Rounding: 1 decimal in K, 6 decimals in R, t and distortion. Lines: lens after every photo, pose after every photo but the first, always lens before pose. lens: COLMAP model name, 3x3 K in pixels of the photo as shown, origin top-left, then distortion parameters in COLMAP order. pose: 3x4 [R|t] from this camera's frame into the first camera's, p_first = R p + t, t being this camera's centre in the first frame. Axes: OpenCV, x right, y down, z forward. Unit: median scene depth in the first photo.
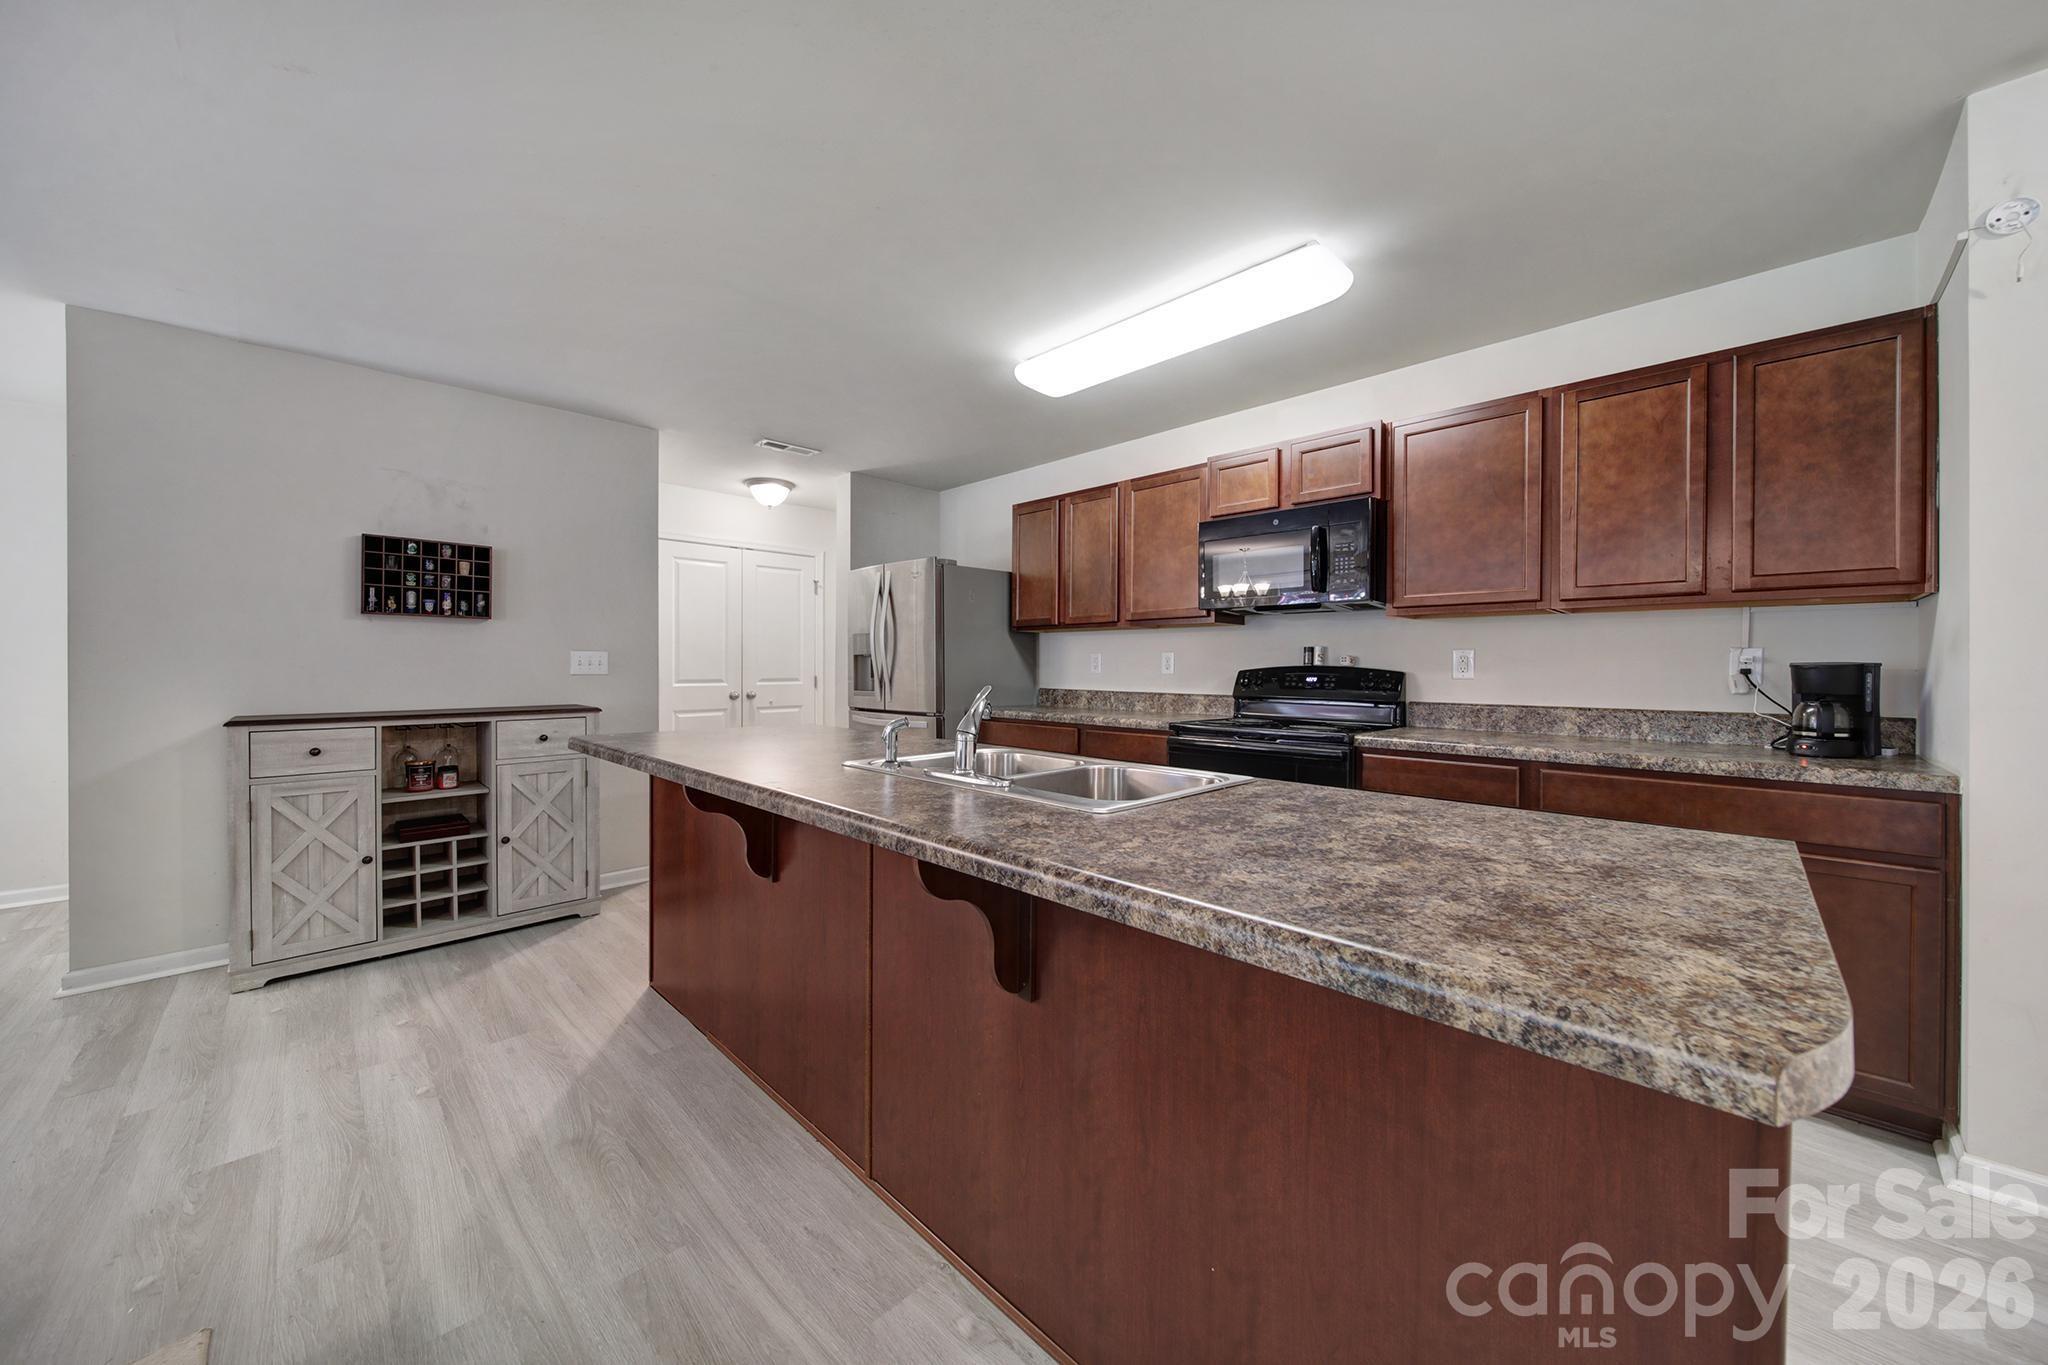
lens RADIAL K [[718.8, 0, 1020.9], [0, 718.8, 672.3], [0, 0, 1]] dist [-0.004184, -0.000826]
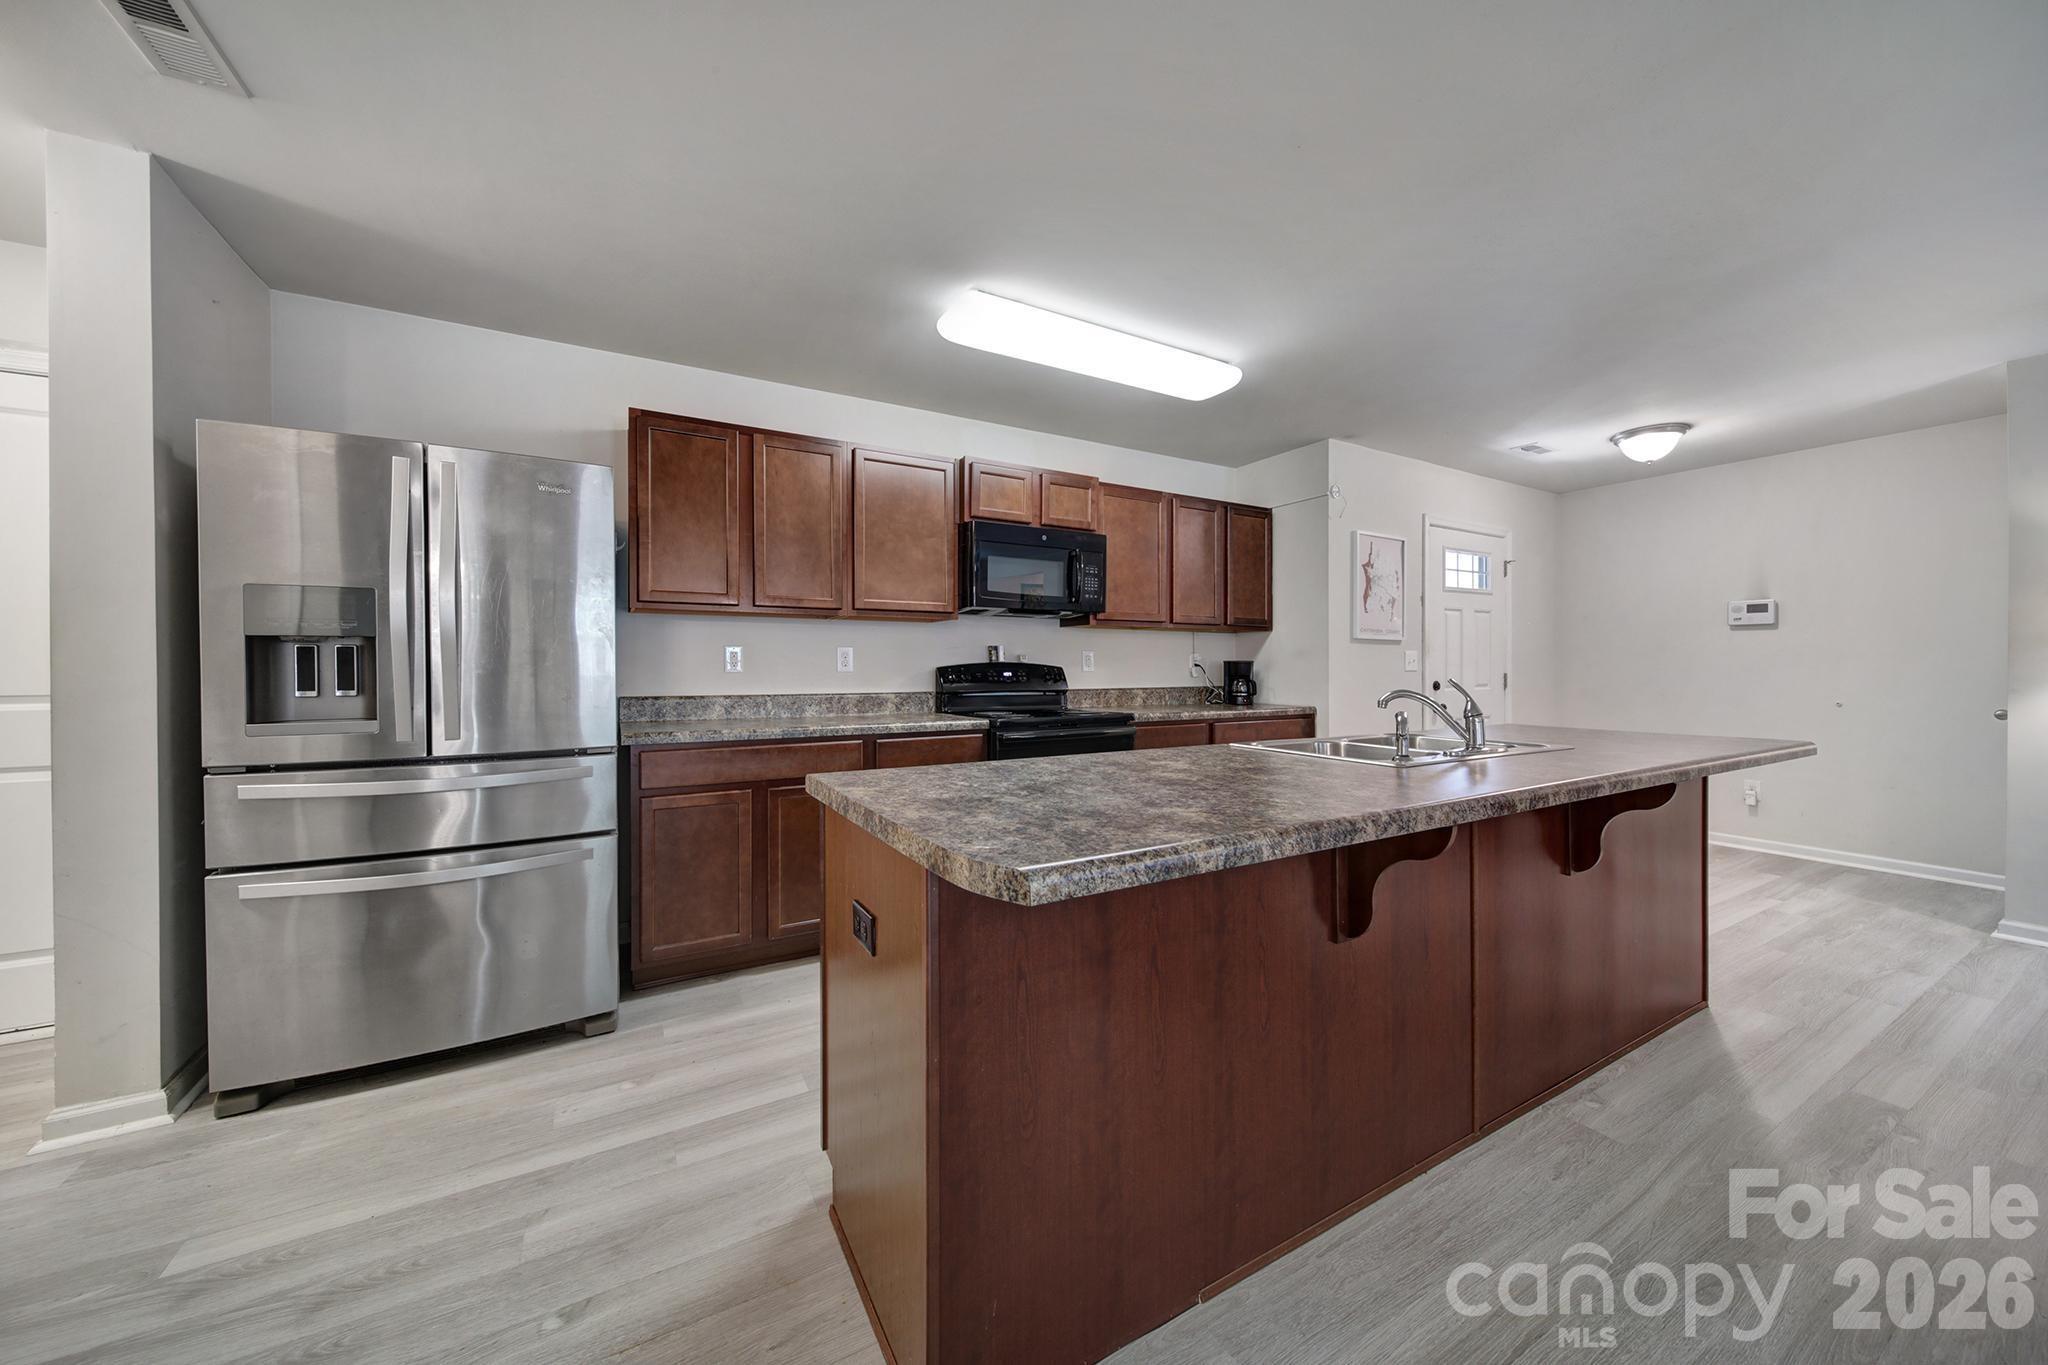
lens RADIAL K [[718.8, 0, 1030.7], [0, 718.8, 659.1], [0, 0, 1]] dist [-0.004184, -0.000826]
pose [[0.260626, 0.000612, 0.965440, -0.723719], [0.008541, 0.999959, -0.002939, -0.010908], [-0.965402, 0.009011, 0.260610, 0.685740]]
